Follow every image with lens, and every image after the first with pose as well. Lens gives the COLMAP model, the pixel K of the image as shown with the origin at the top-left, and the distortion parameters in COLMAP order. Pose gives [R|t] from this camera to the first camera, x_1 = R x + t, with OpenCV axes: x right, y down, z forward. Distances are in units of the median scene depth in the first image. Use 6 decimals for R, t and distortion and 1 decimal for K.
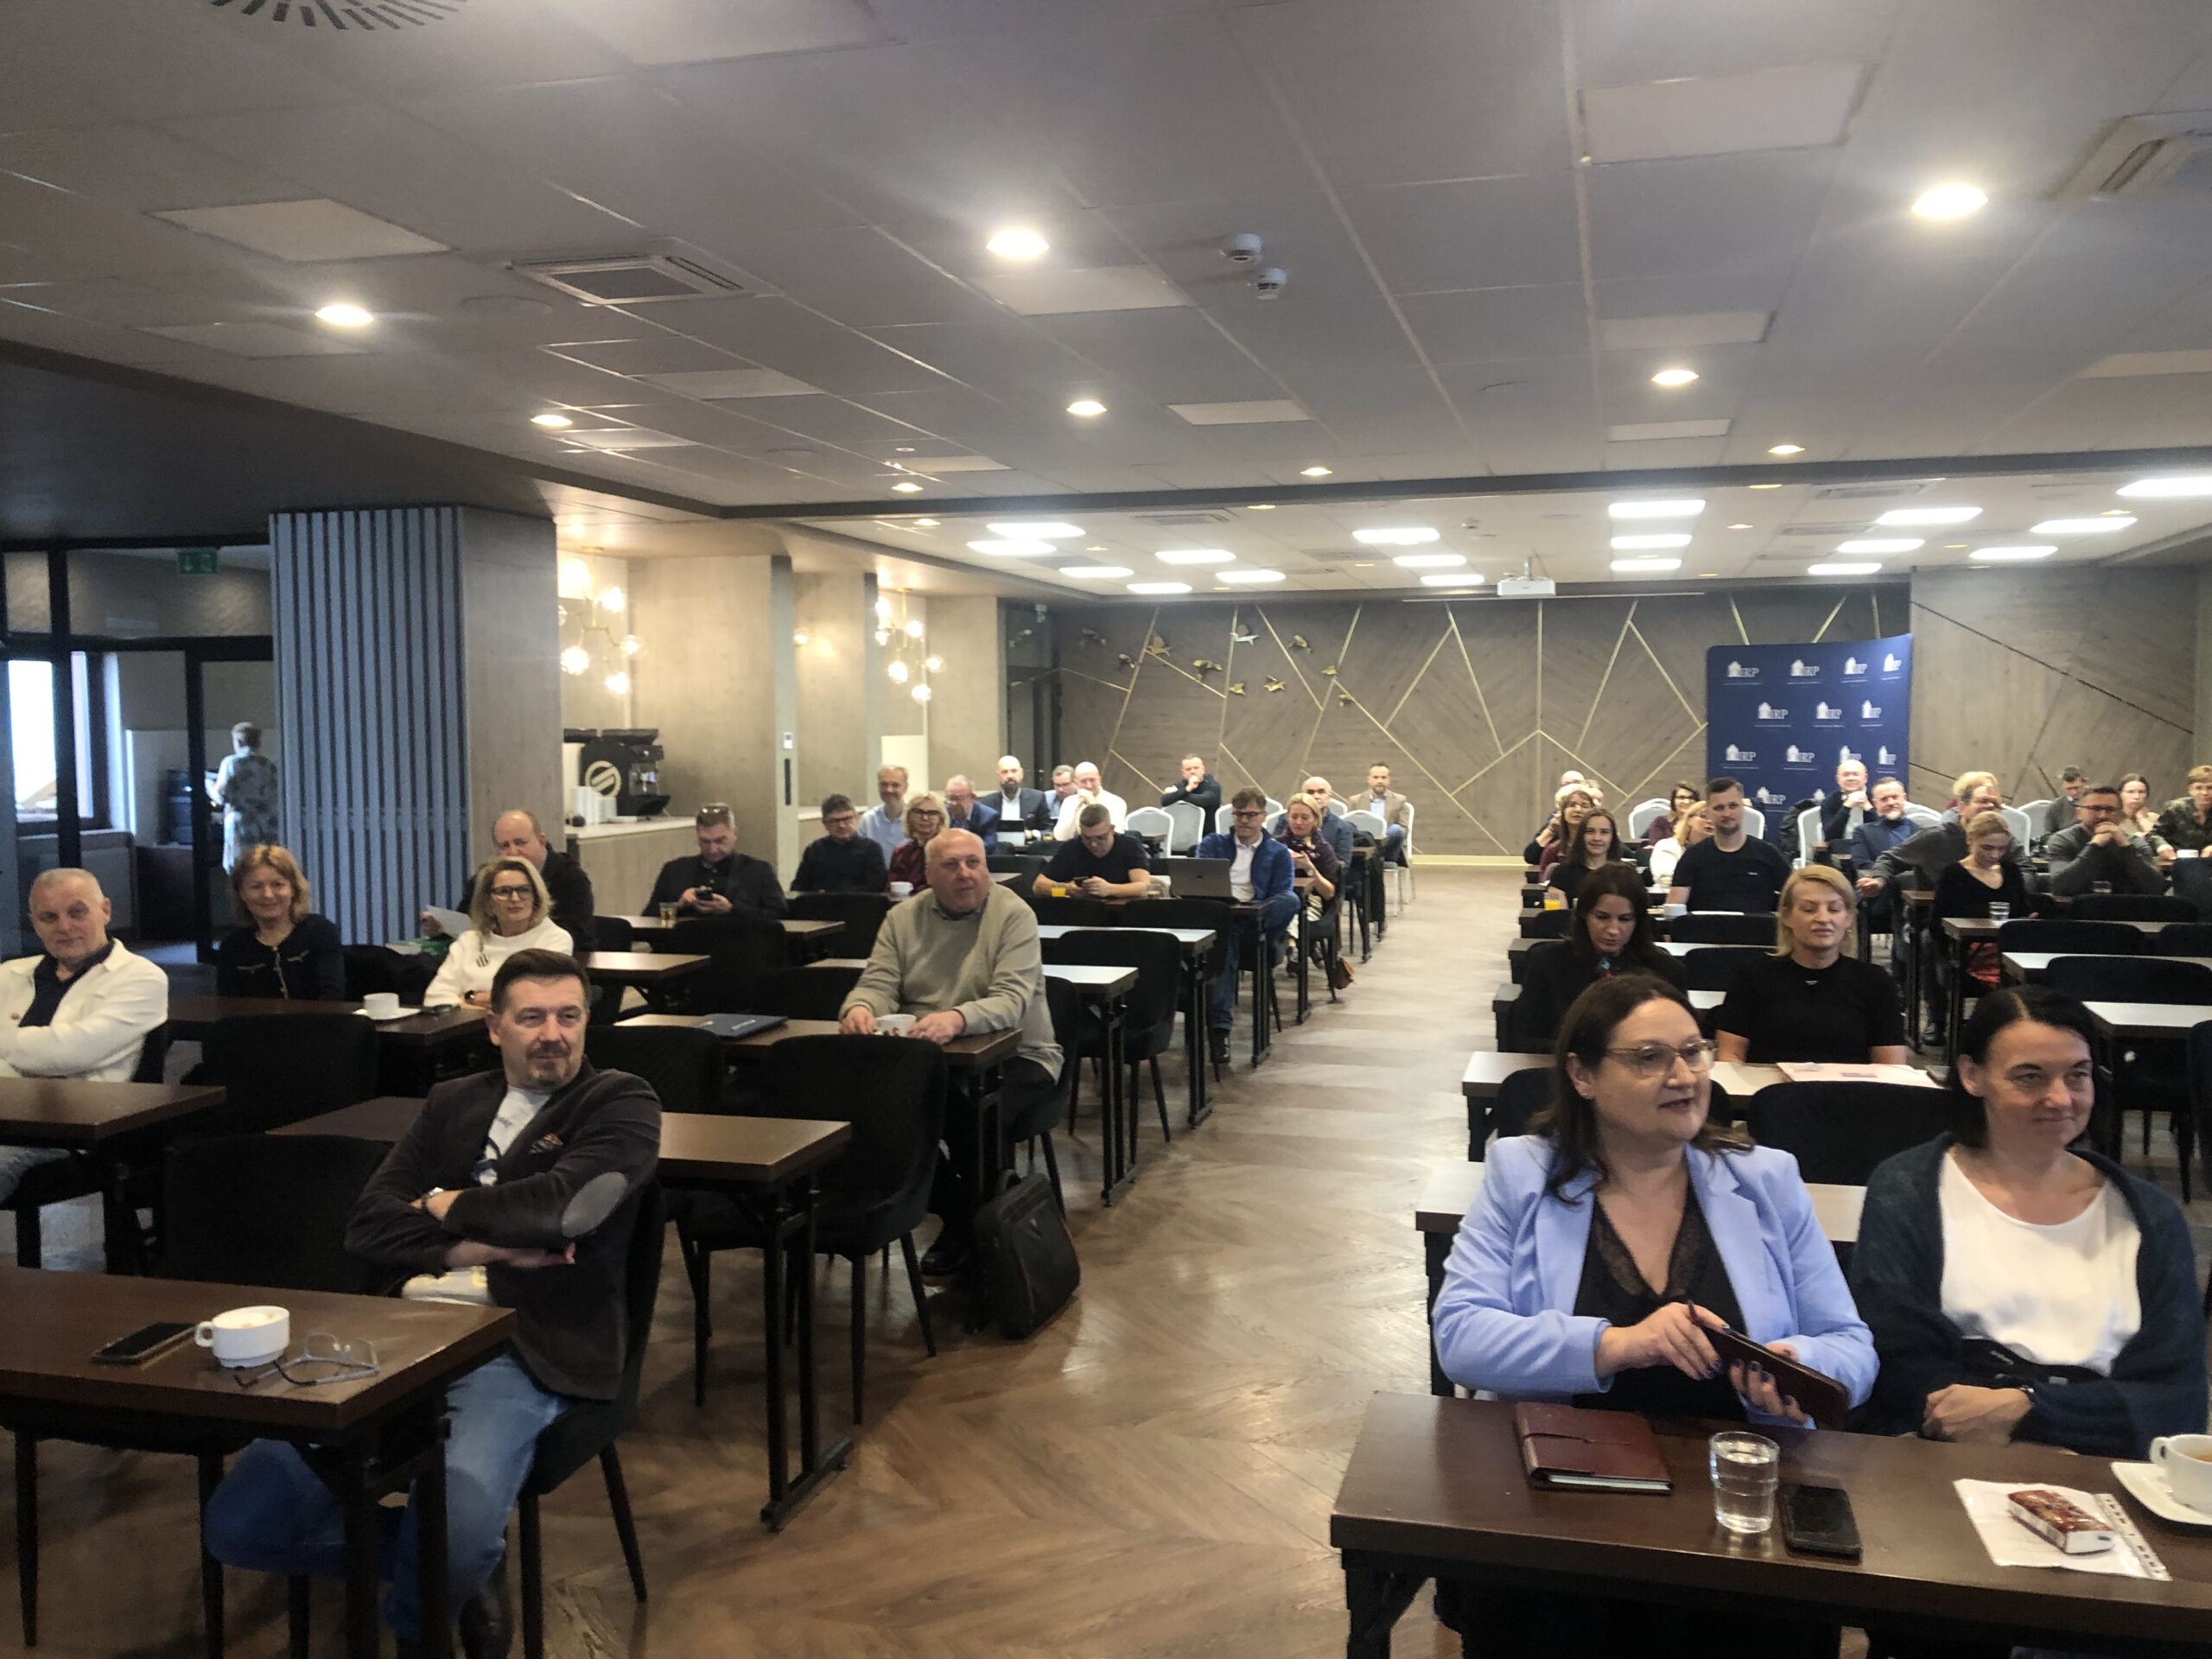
lens RADIAL K [[1856.9, 0, 1106.0], [0, 1856.9, 829.5], [0, 0, 1]] dist [0.012107, -0.008053]
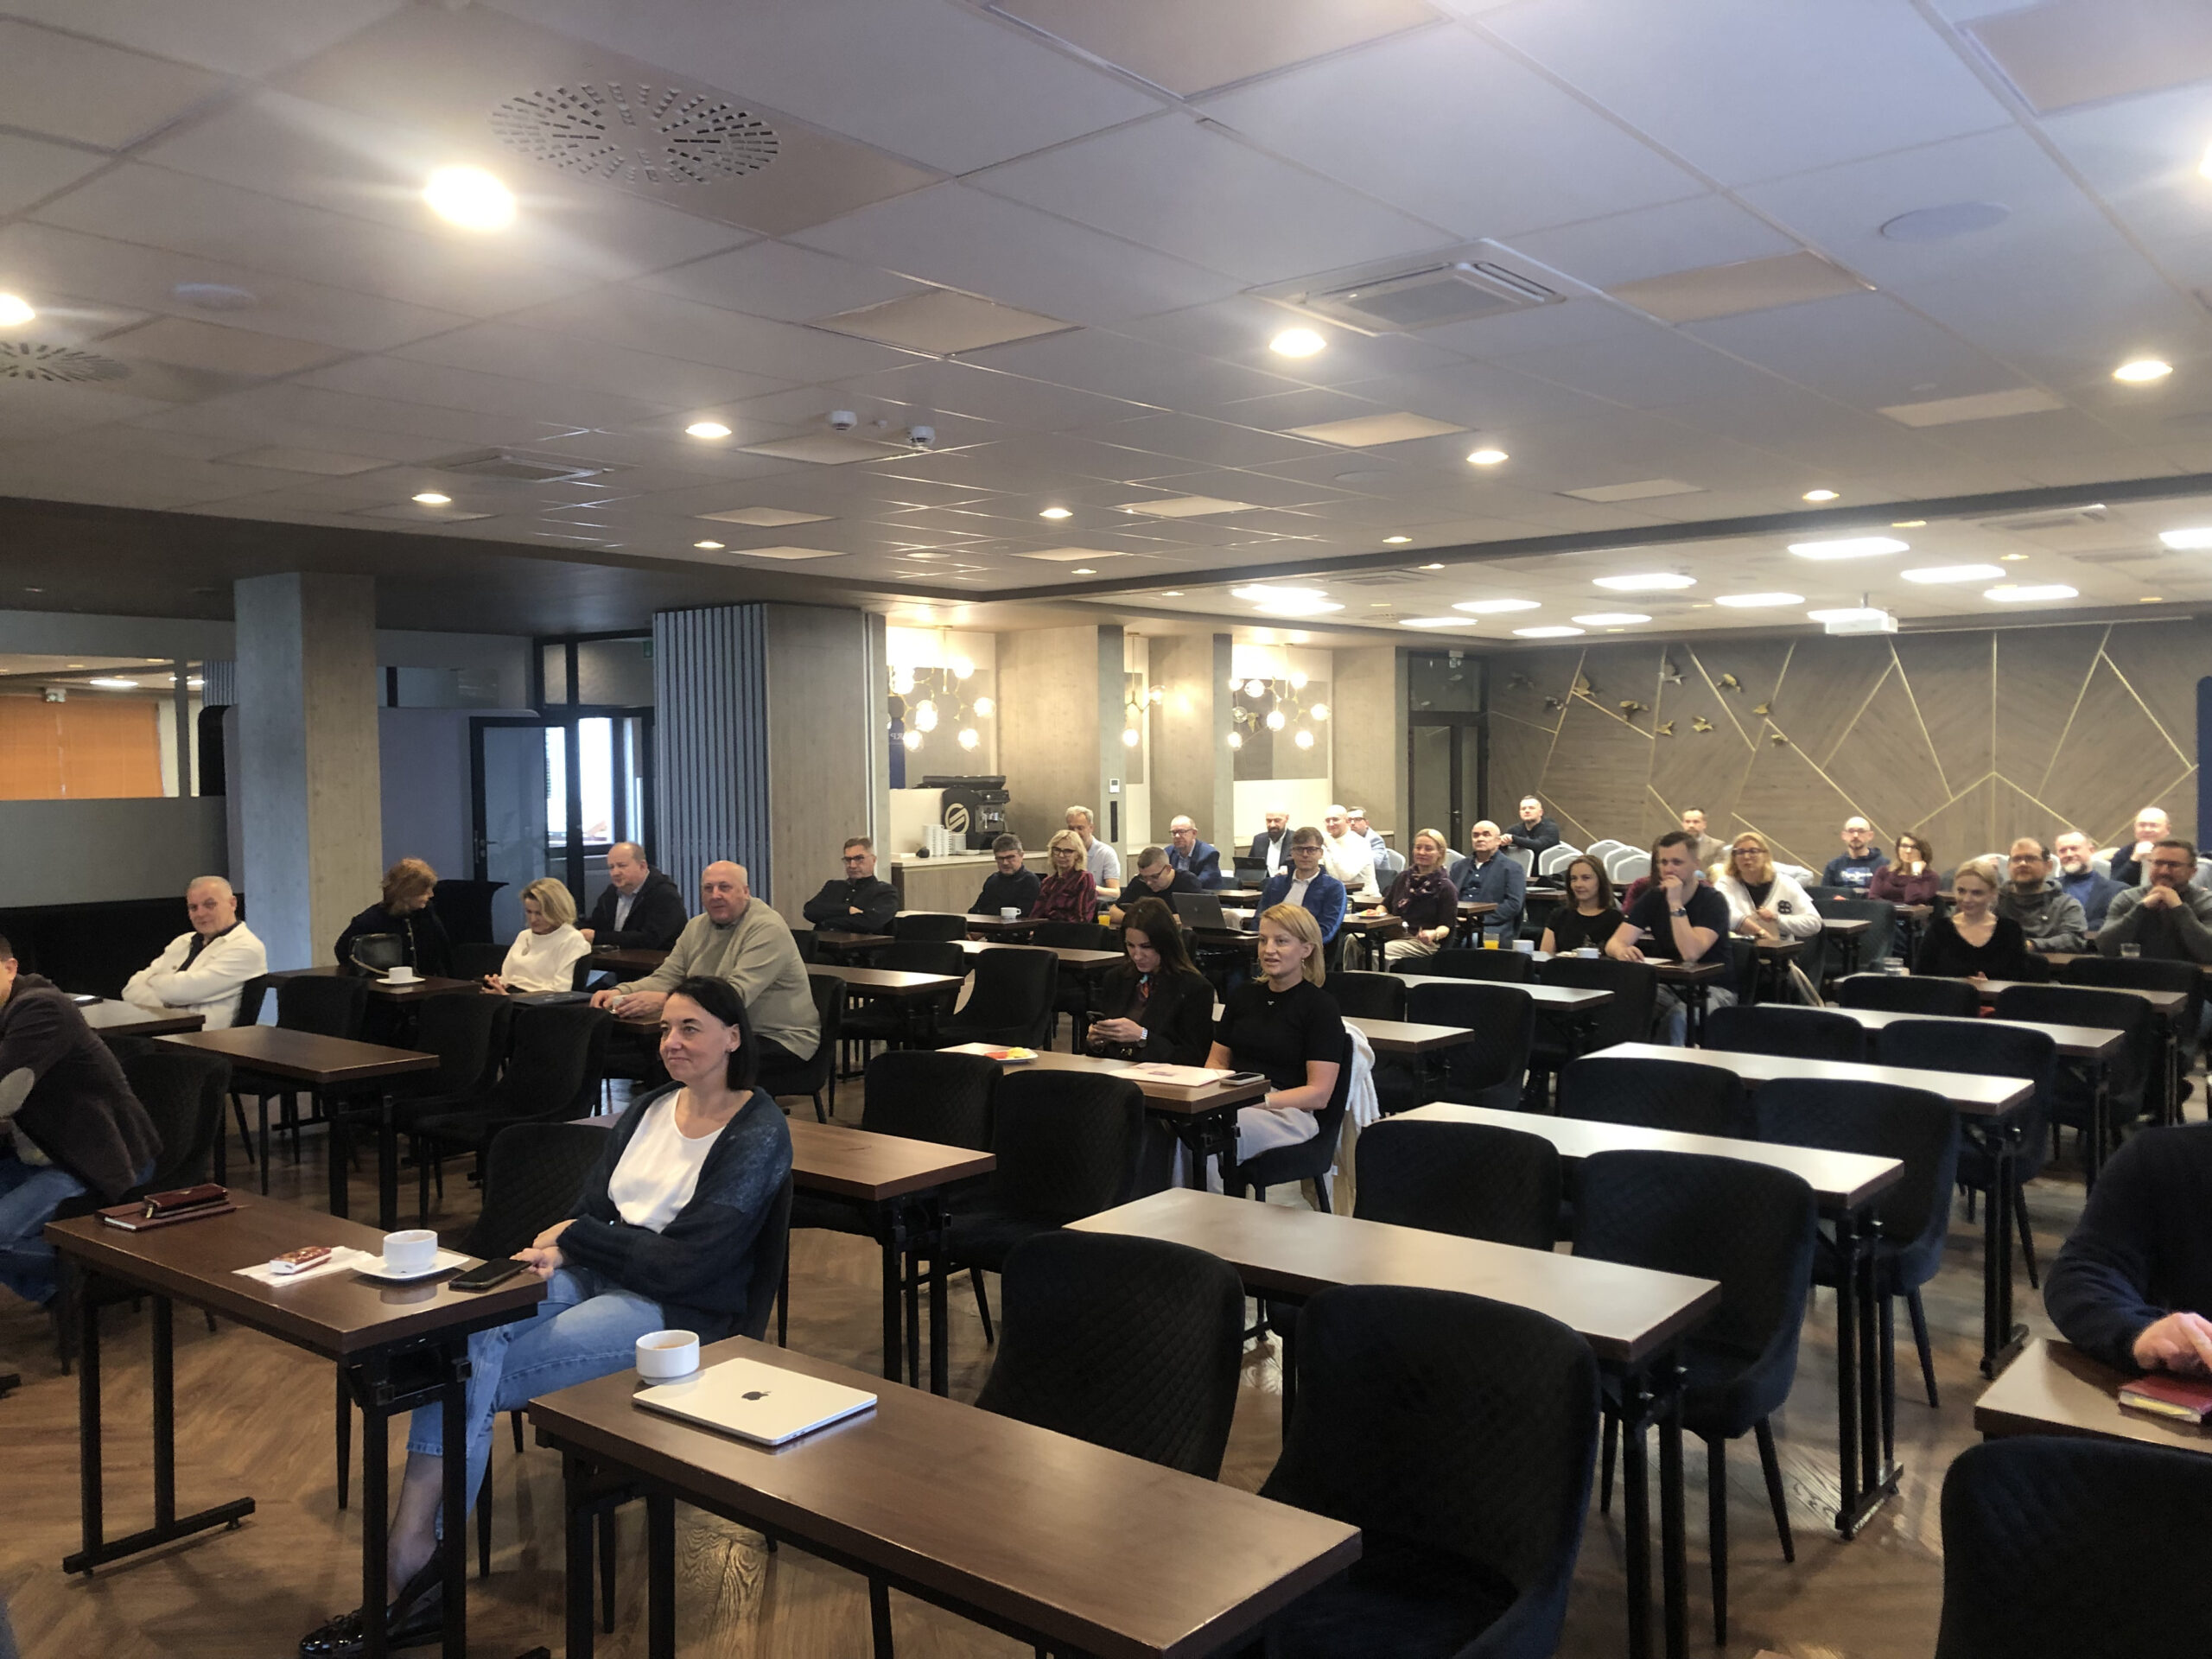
lens RADIAL K [[1794.1, 0, 945.8], [0, 1794.1, 831.2], [0, 0, 1]] dist [0.142782, -0.387261]
pose [[0.901020, 0.009980, -0.433664, 0.207192], [-0.018253, 0.999722, -0.014916, -0.001723], [0.433394, 0.021355, 0.900951, -0.033228]]
